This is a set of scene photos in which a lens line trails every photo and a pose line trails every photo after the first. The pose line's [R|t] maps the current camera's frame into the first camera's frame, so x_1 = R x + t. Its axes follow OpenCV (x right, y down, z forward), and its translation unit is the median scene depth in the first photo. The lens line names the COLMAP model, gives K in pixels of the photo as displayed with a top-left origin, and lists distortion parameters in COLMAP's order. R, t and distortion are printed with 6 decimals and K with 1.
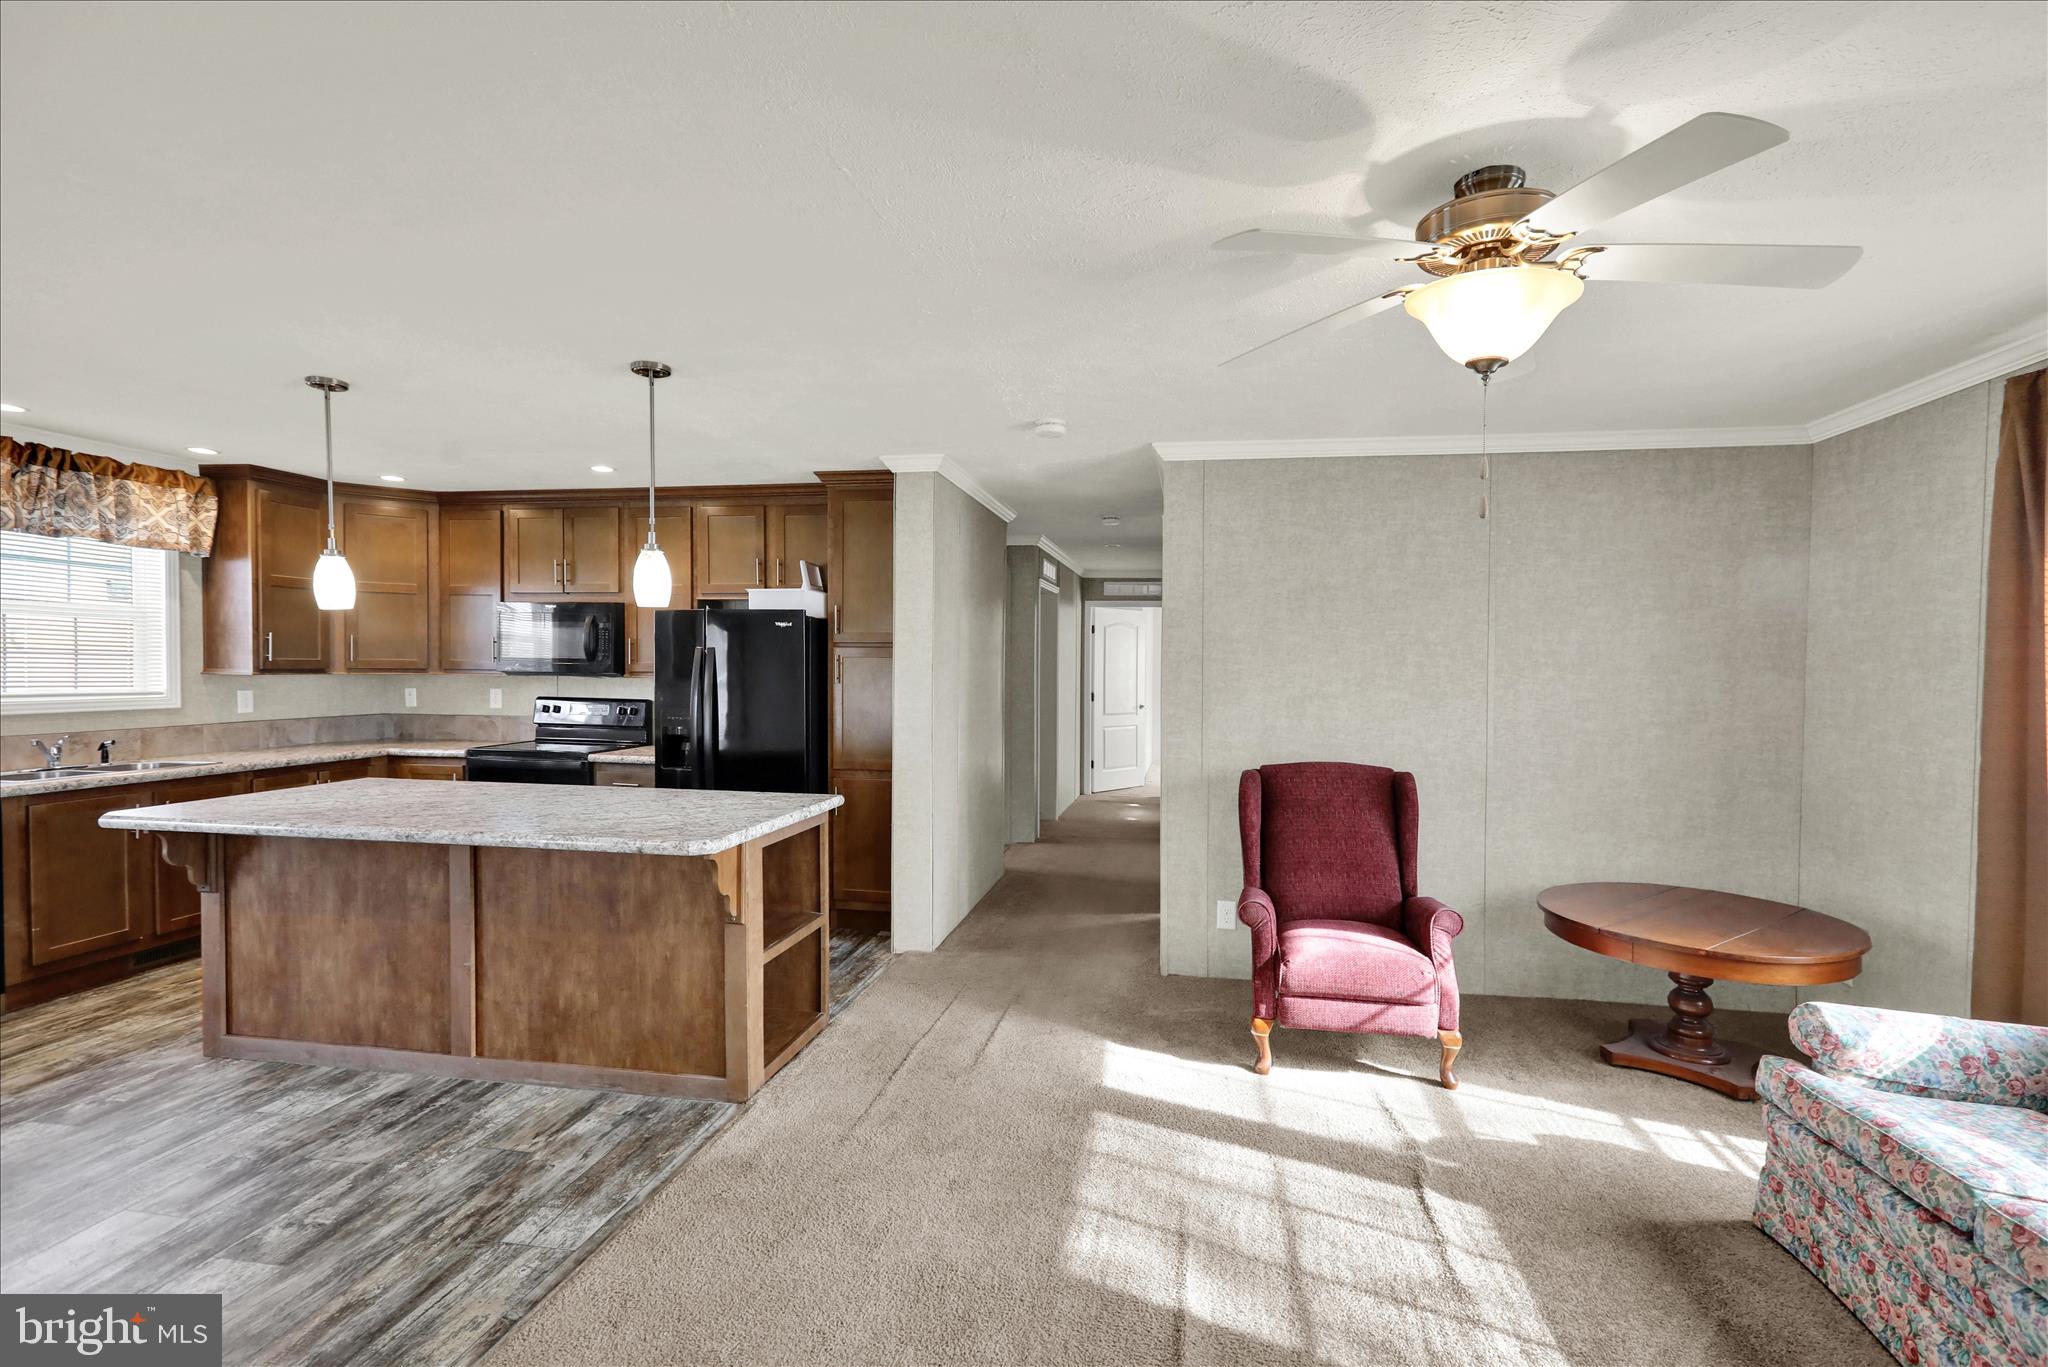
lens RADIAL K [[947.7, 0, 1056.3], [0, 947.7, 692.3], [0, 0, 1]] dist [-0.001542, 0.000552]
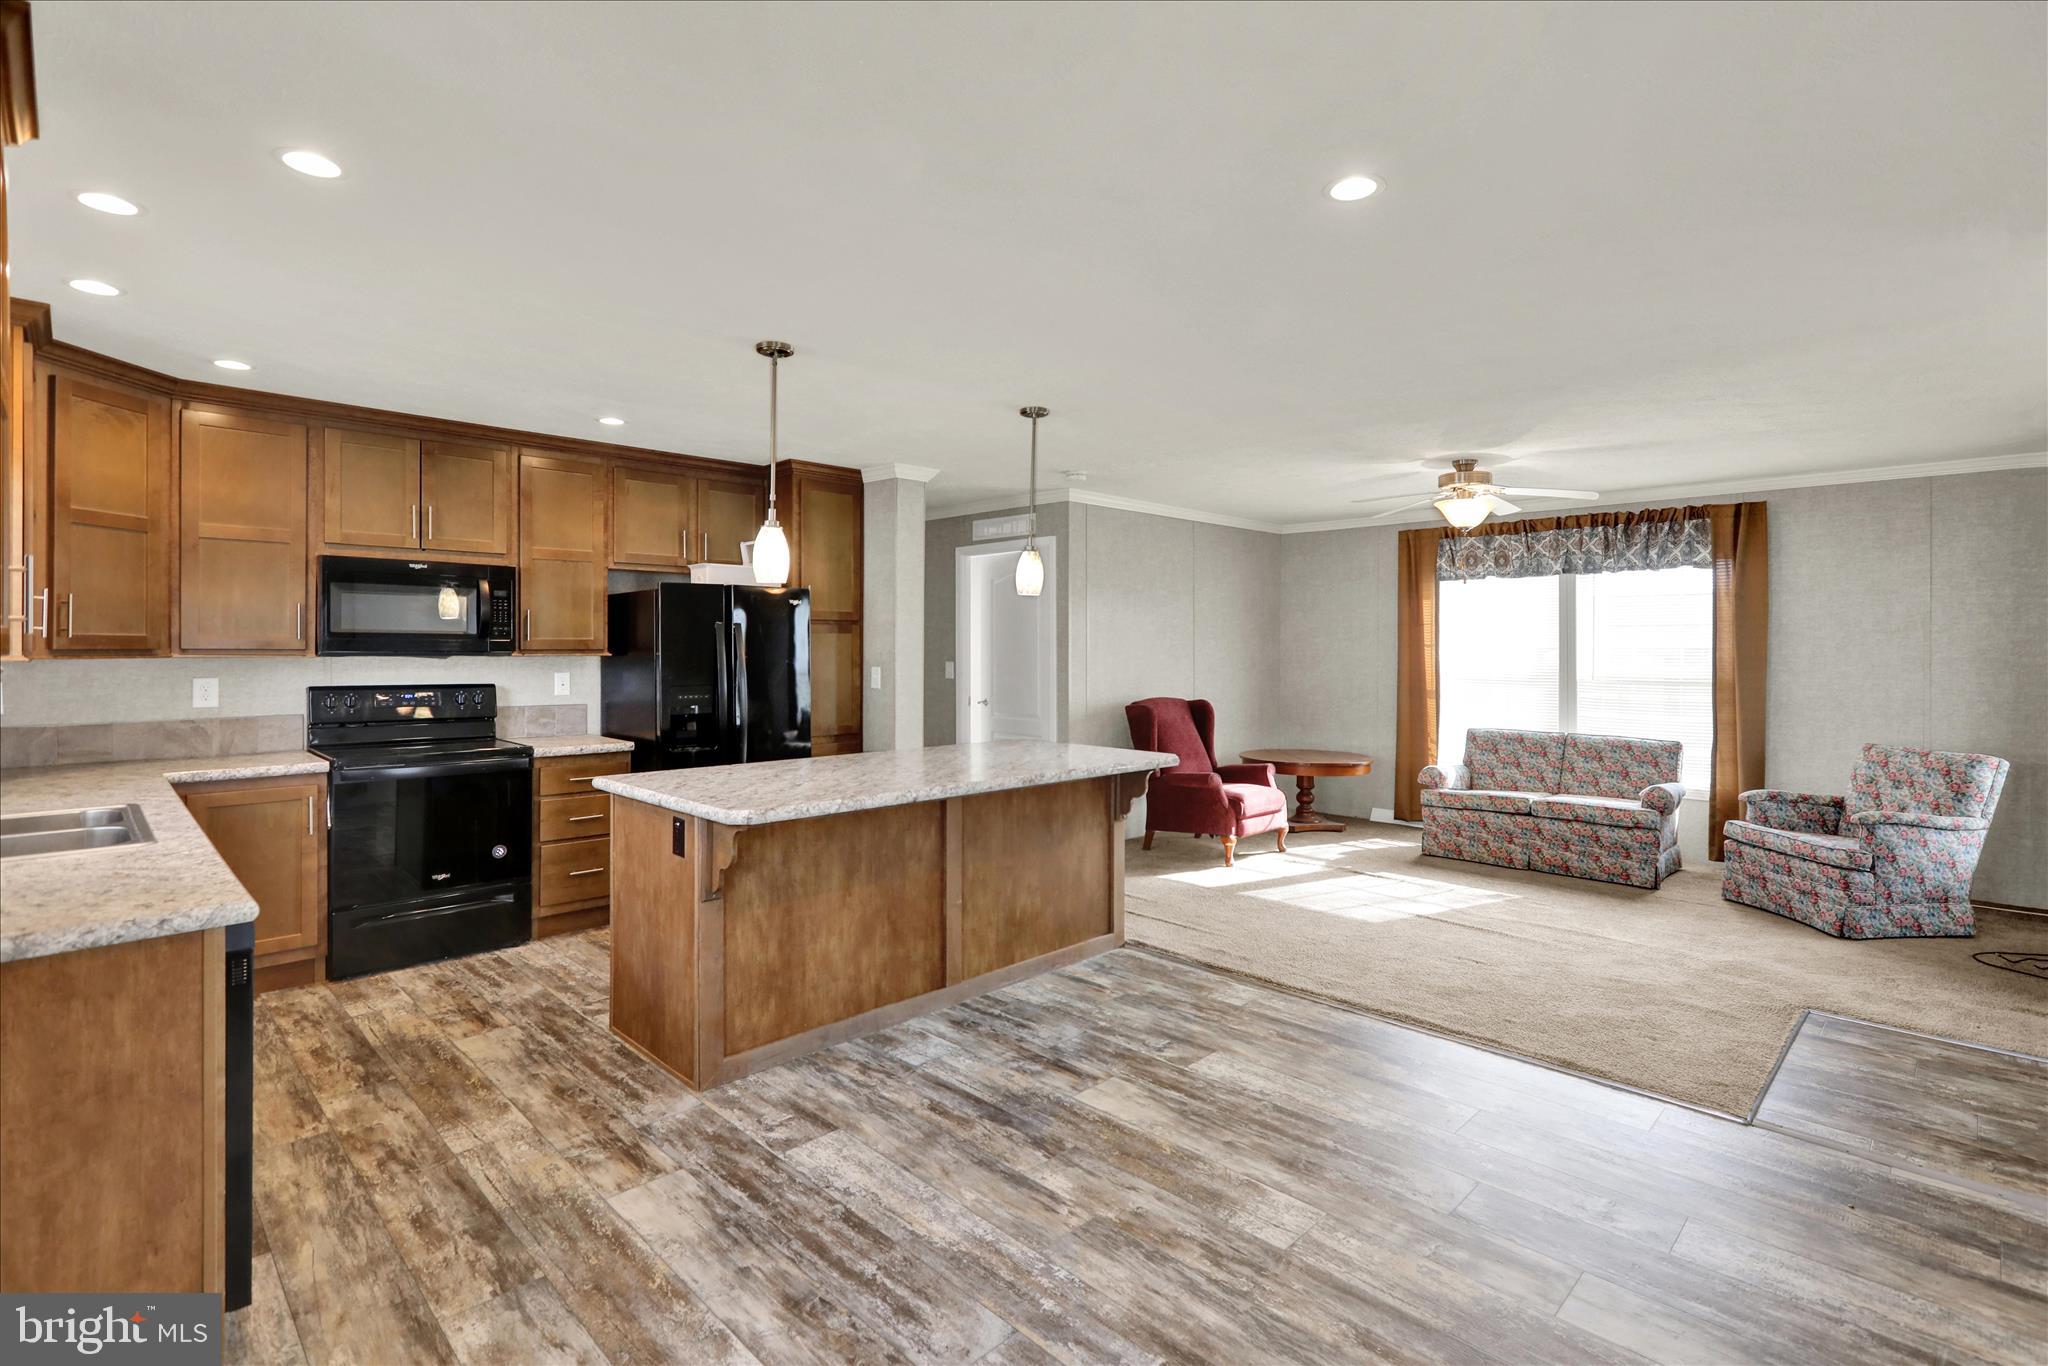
lens RADIAL K [[949.5, 0, 1028.0], [0, 949.5, 650.3], [0, 0, 1]] dist [0.000260, 0.000653]
pose [[0.591374, -0.012111, 0.806306, -1.152713], [0.025911, 0.999656, -0.003989, -0.008461], [-0.805981, 0.023251, 0.591485, 0.188229]]
